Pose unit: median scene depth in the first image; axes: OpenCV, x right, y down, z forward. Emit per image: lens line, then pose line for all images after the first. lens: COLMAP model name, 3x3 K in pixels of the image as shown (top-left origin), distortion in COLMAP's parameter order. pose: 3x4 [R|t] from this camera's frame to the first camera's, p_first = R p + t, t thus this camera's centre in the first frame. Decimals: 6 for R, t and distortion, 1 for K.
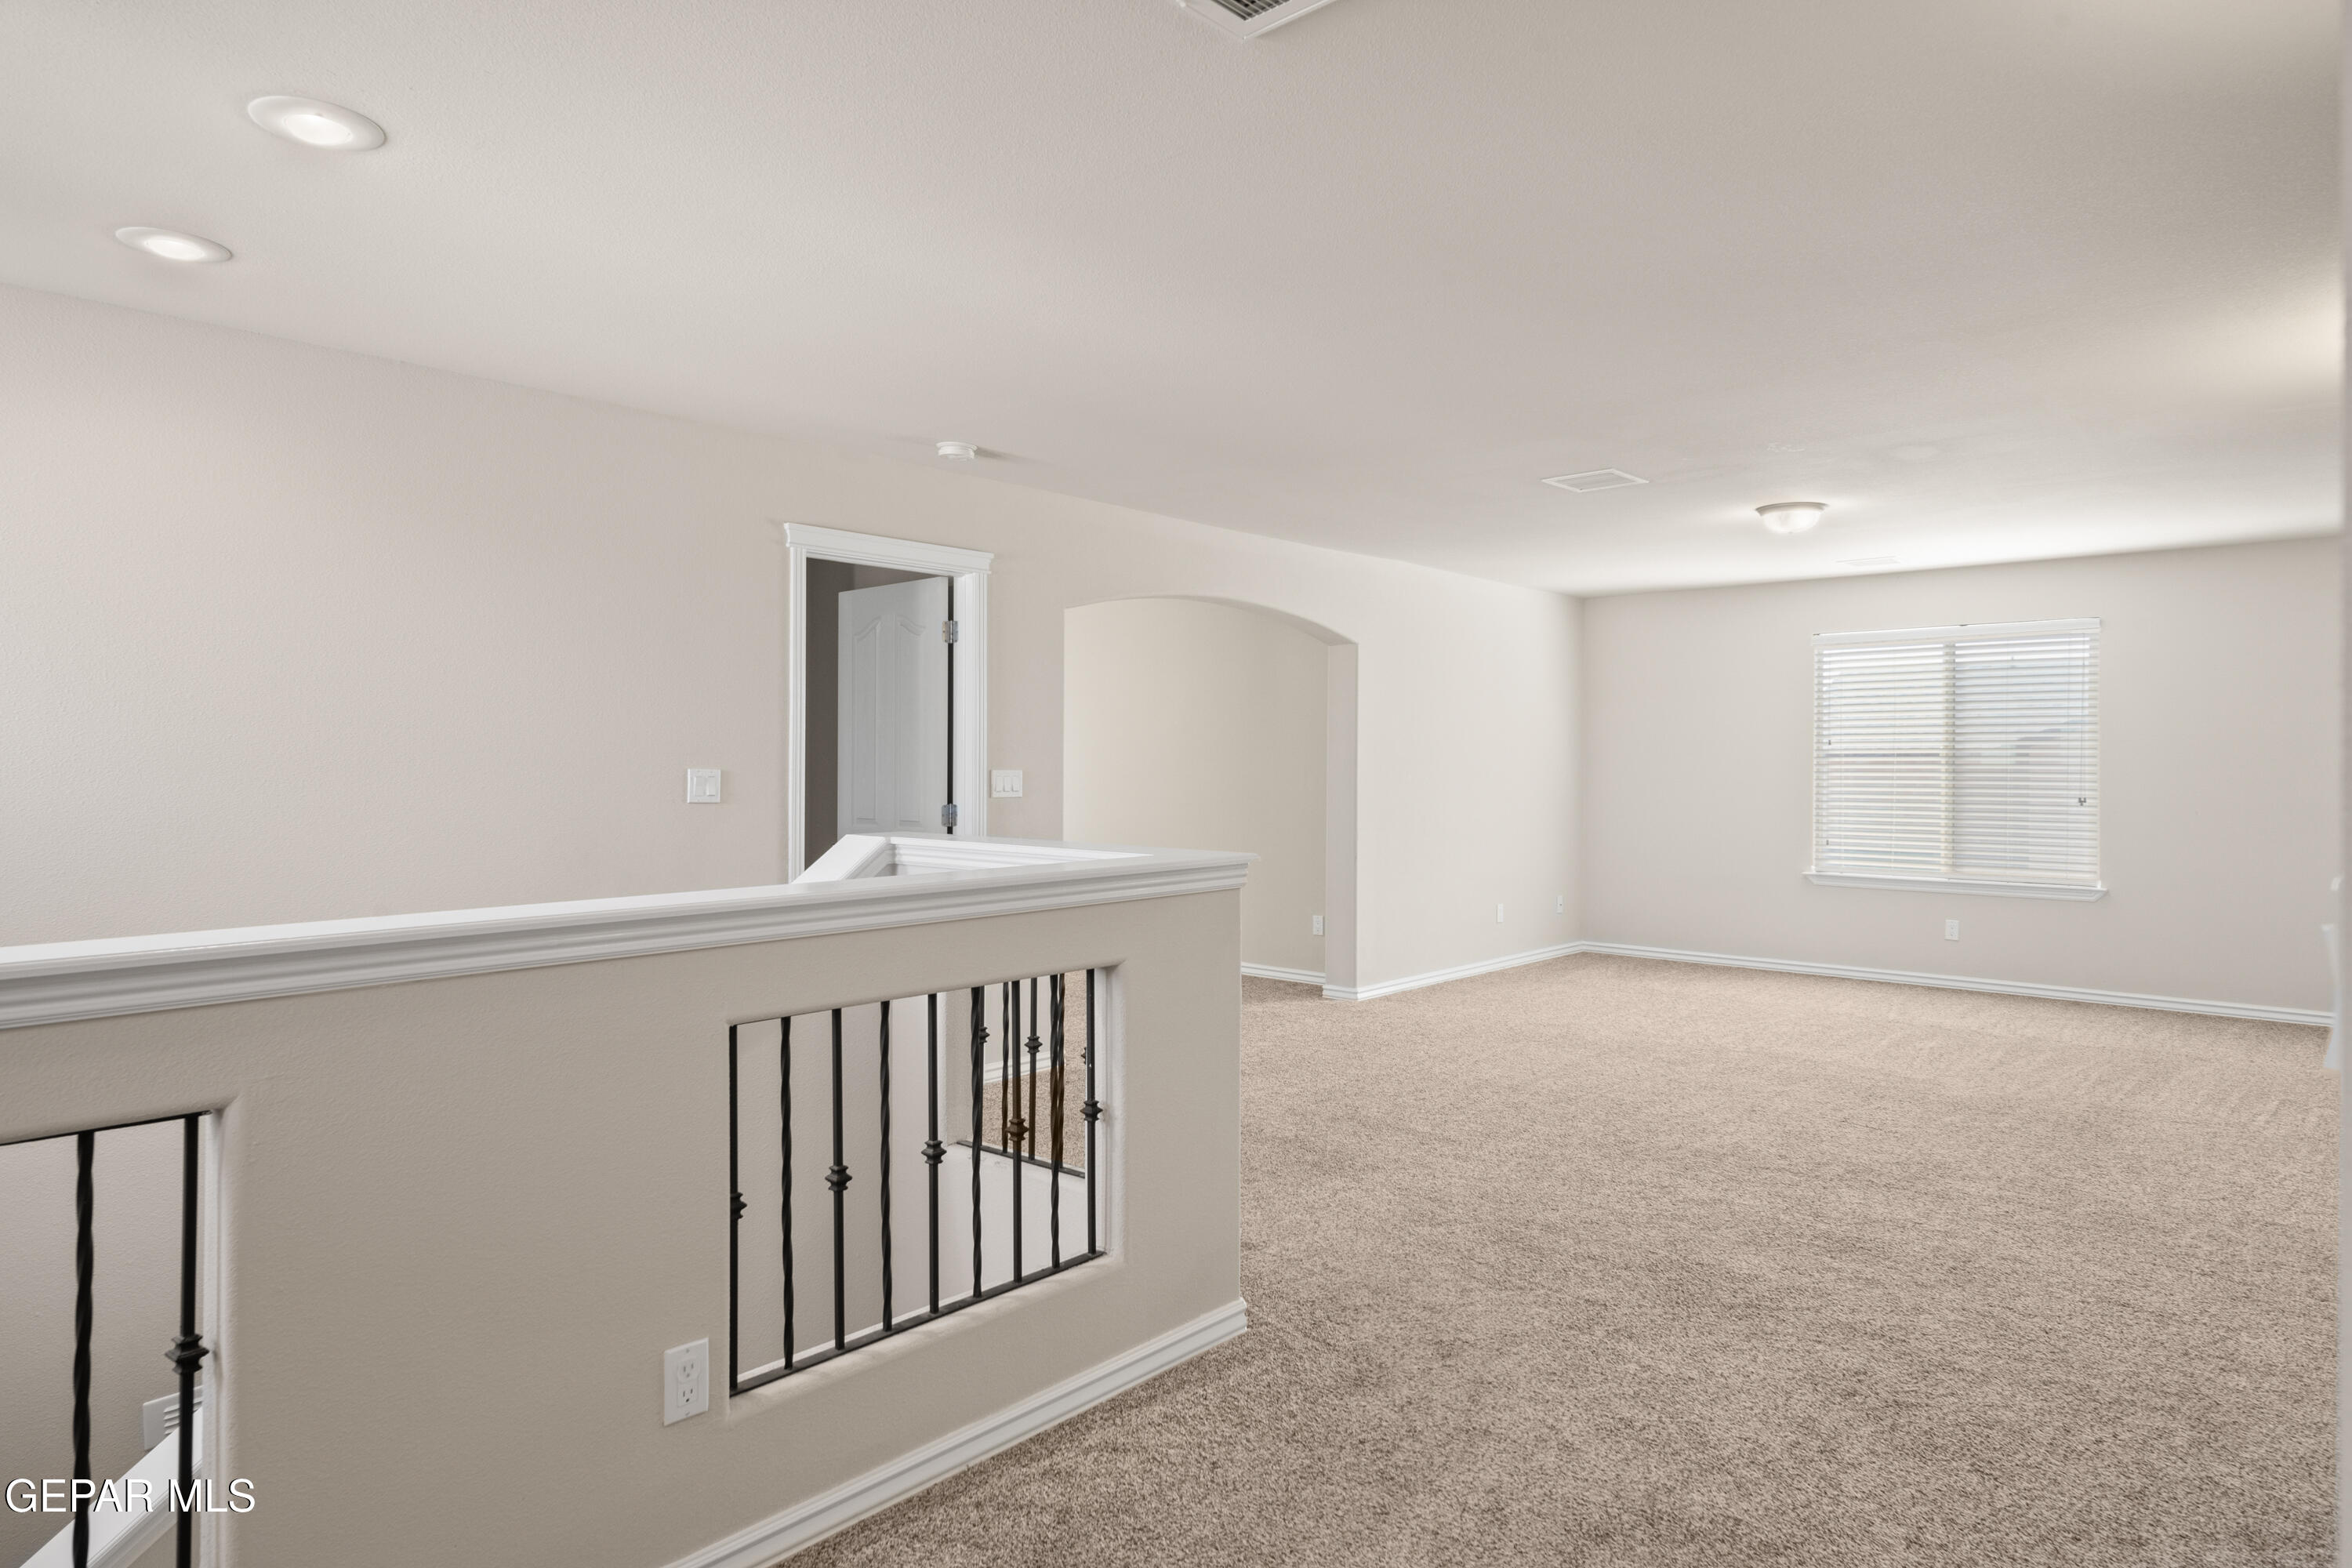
lens RADIAL K [[1367.0, 0, 1167.4], [0, 1367.0, 771.3], [0, 0, 1]] dist [0.006175, 0.000496]
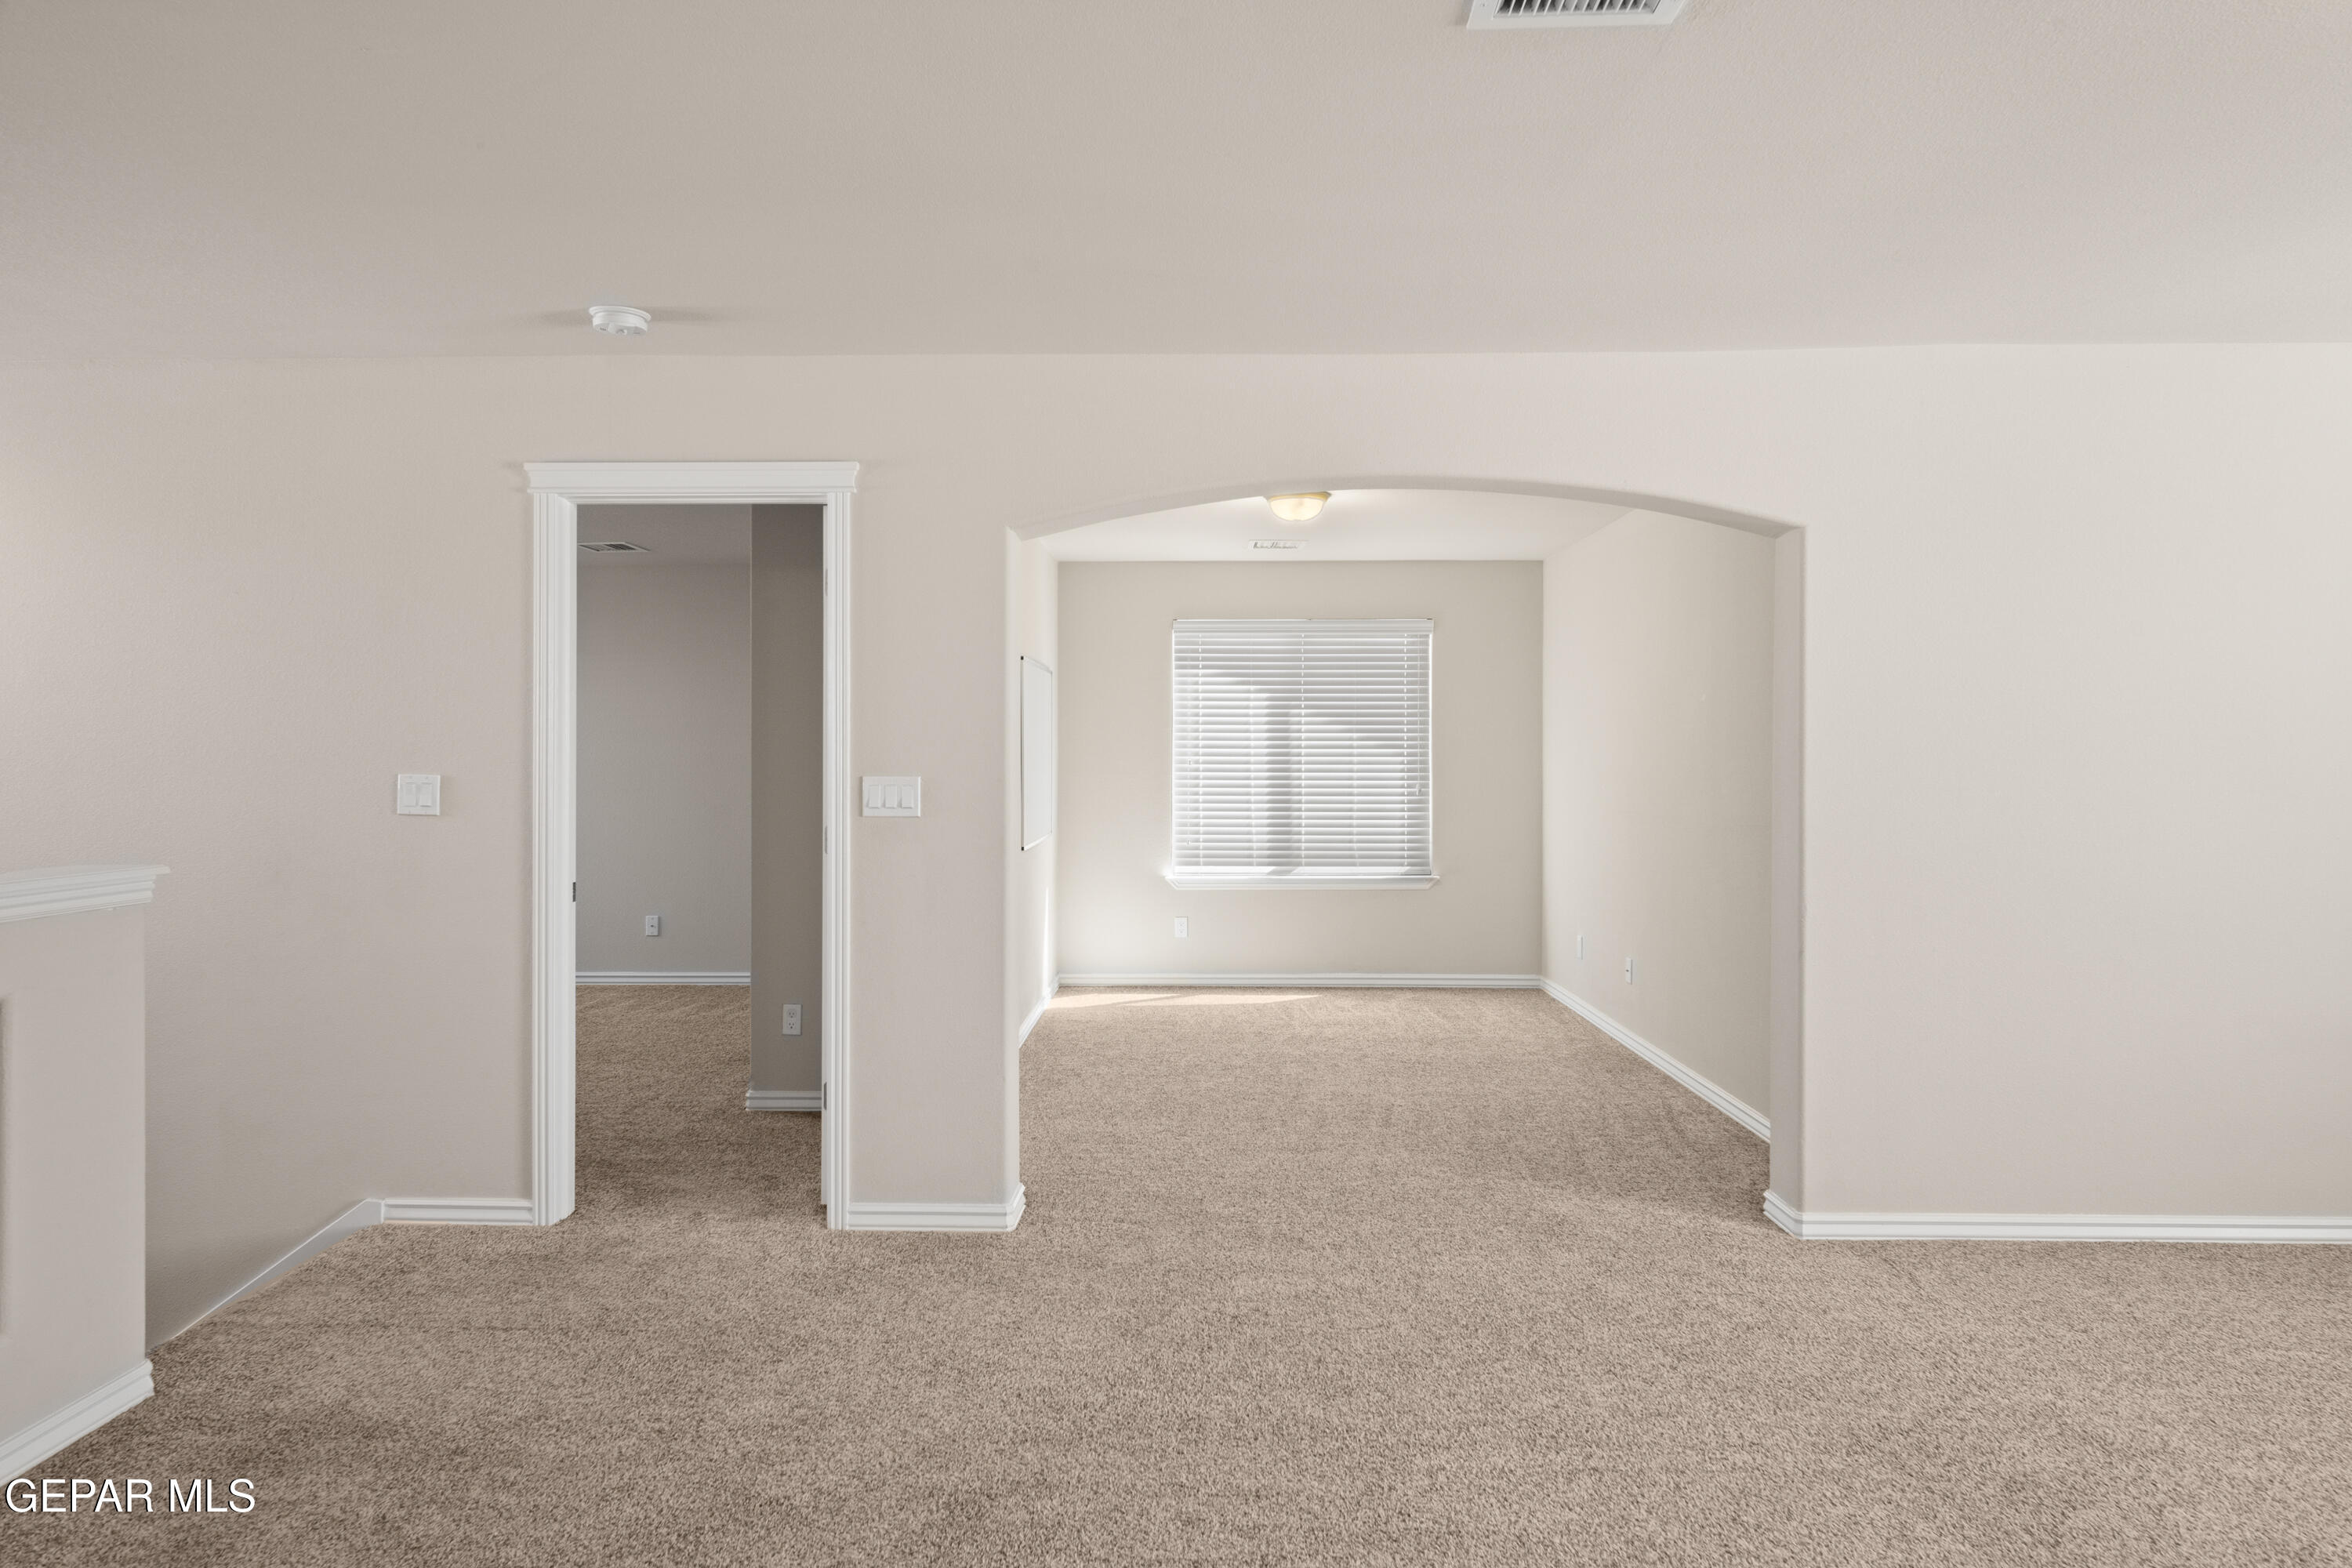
lens RADIAL K [[1367.0, 0, 1167.4], [0, 1367.0, 771.3], [0, 0, 1]] dist [0.006175, 0.000496]
pose [[0.661171, -0.003589, -0.750227, 0.489091], [-0.003320, 0.999965, -0.007710, 0.001160], [0.750228, 0.007588, 0.661135, 0.659978]]
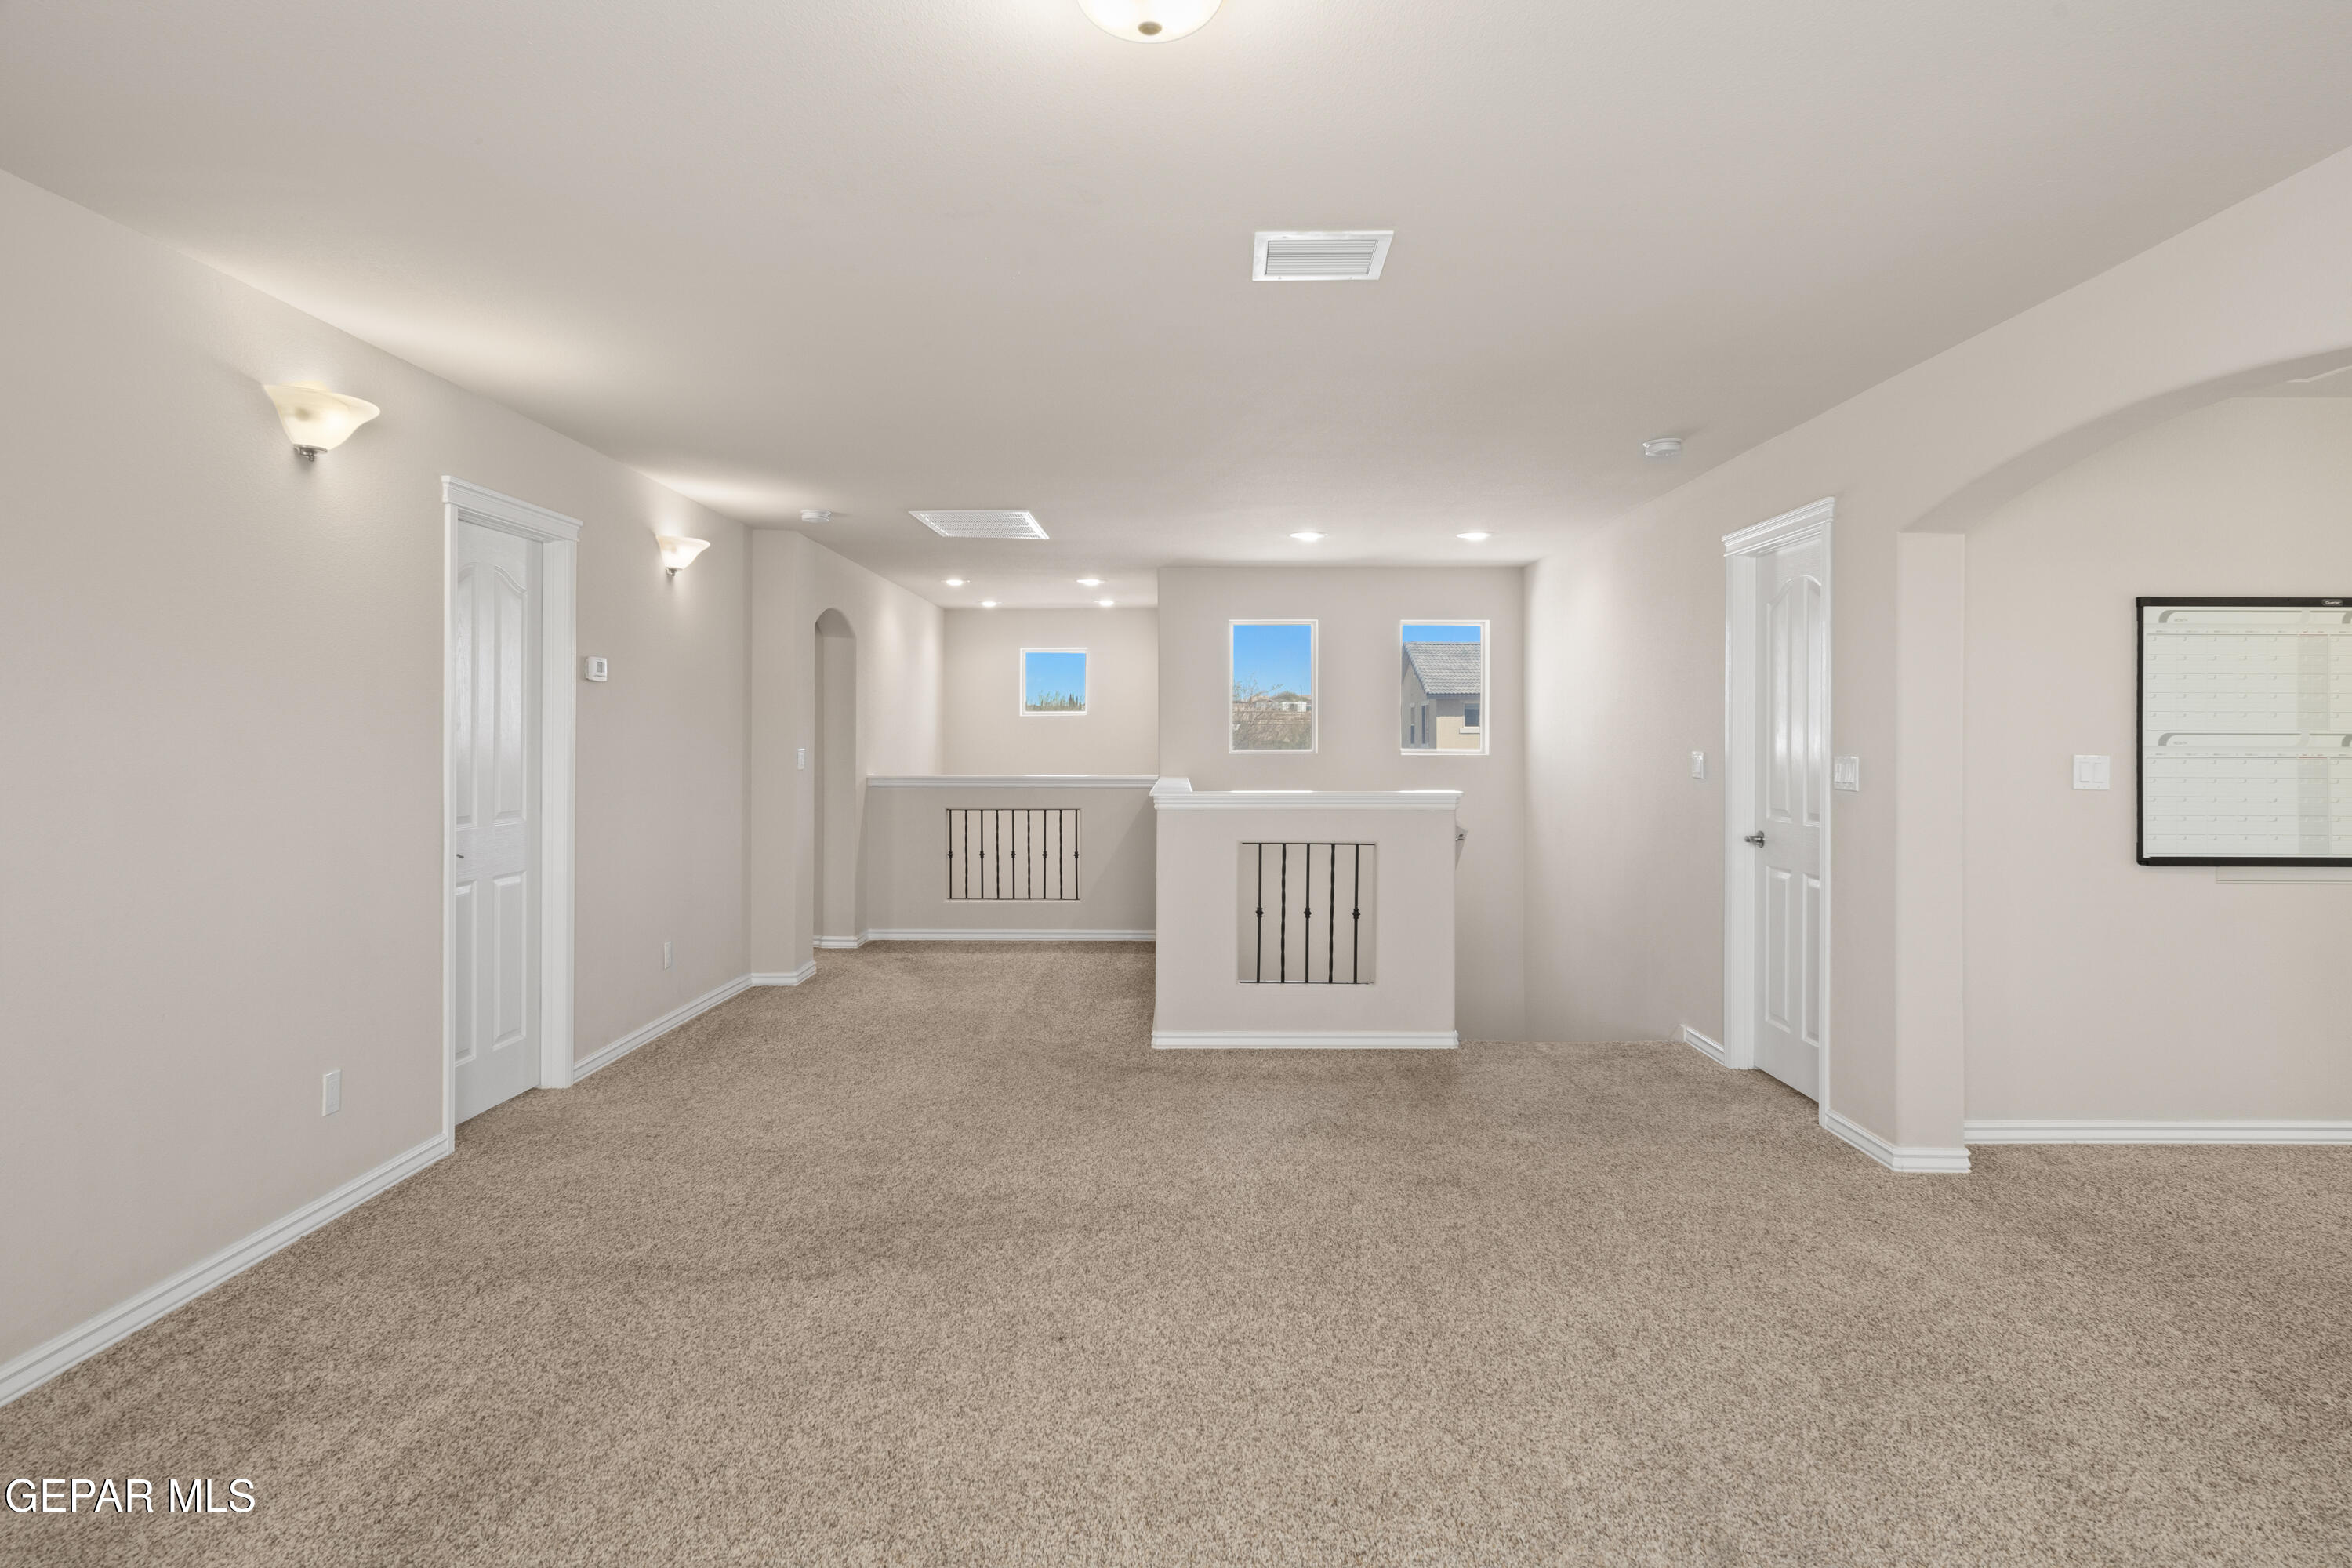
lens RADIAL K [[1388.9, 0, 1169.3], [0, 1388.9, 735.4], [0, 0, 1]] dist [0.007446, -0.000265]
pose [[-0.742545, -0.007190, -0.669758, 0.769969], [-0.009989, 0.999950, 0.000339, -0.010733], [0.669722, 0.006942, -0.742580, 1.454865]]
